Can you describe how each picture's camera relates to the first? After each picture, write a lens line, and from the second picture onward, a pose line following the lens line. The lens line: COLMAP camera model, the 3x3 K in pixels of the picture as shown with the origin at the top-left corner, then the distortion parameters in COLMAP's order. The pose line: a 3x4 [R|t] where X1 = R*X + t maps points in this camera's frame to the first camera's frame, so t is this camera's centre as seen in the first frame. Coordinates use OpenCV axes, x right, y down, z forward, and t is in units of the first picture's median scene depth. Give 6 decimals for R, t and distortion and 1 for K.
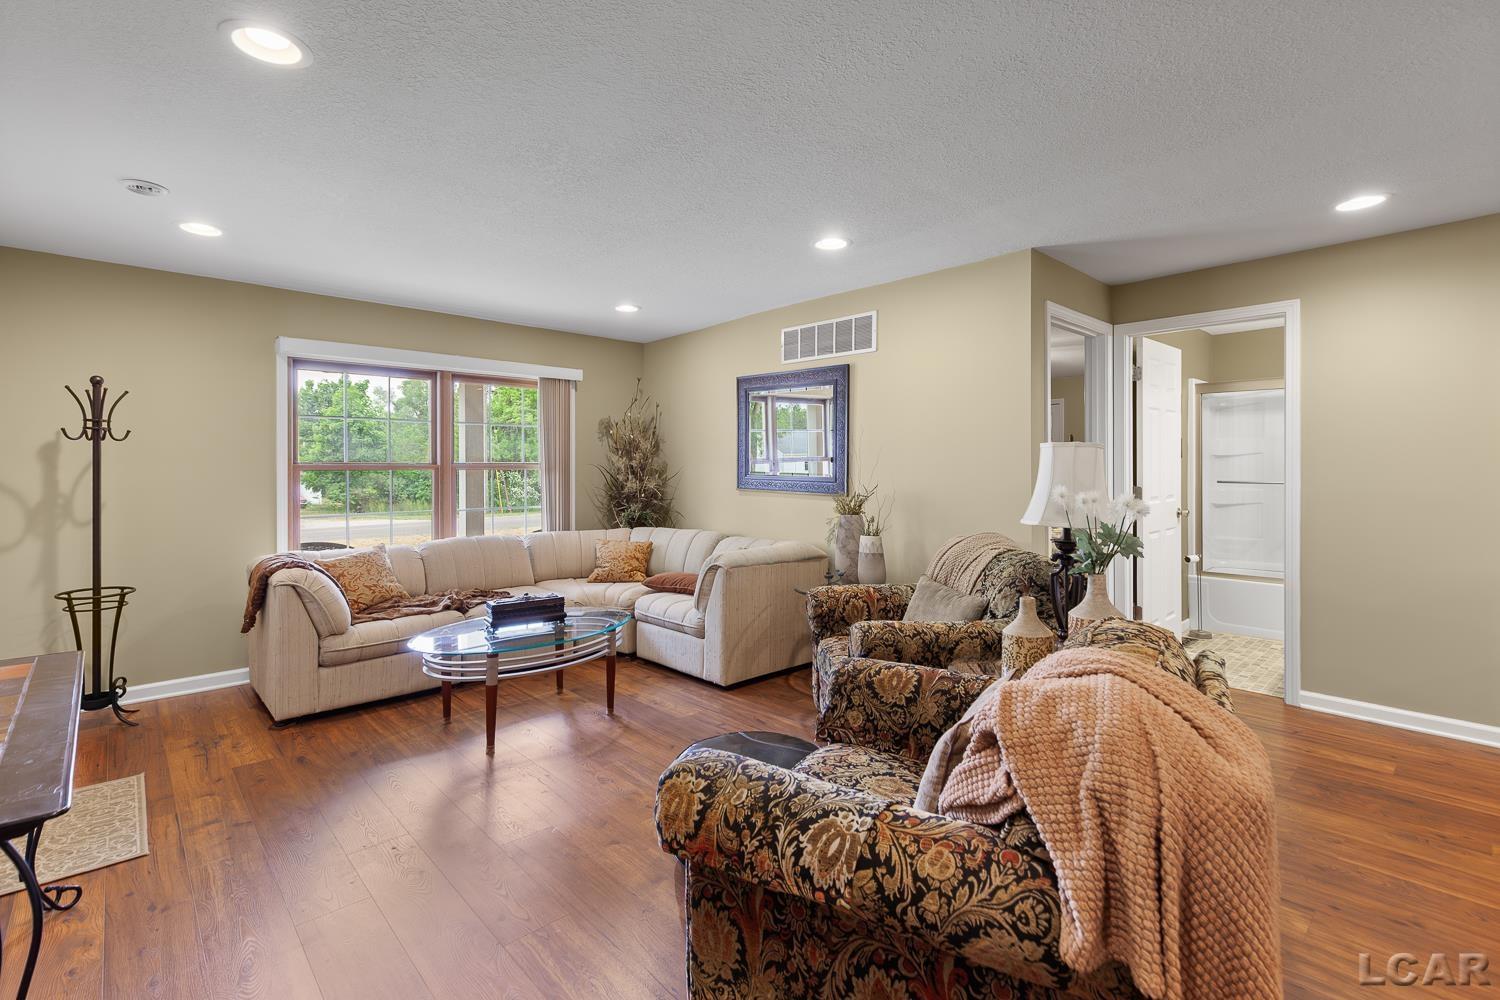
lens RADIAL K [[671.7, 0, 749.7], [0, 671.7, 476.0], [0, 0, 1]] dist [0.004486, -0.001037]
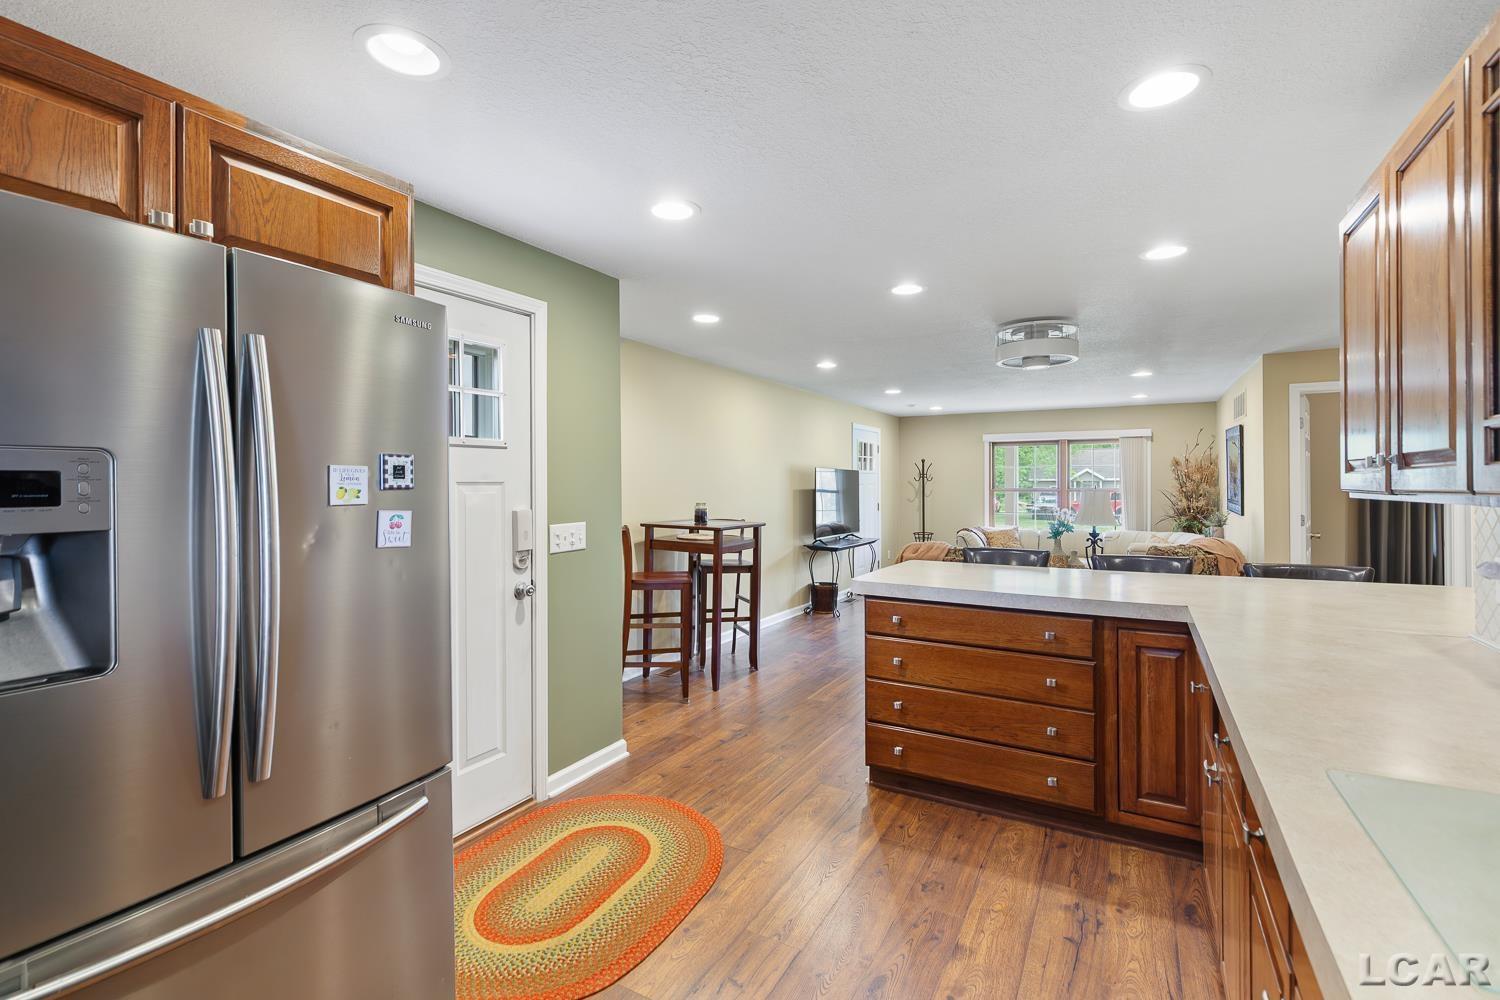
lens RADIAL K [[671.7, 0, 745.0], [0, 671.7, 479.5], [0, 0, 1]] dist [0.004486, -0.001037]
pose [[0.291123, -0.001206, -0.956685, 1.304593], [-0.008447, 0.999957, -0.003831, -0.035145], [0.956648, 0.009197, 0.291100, -0.478617]]
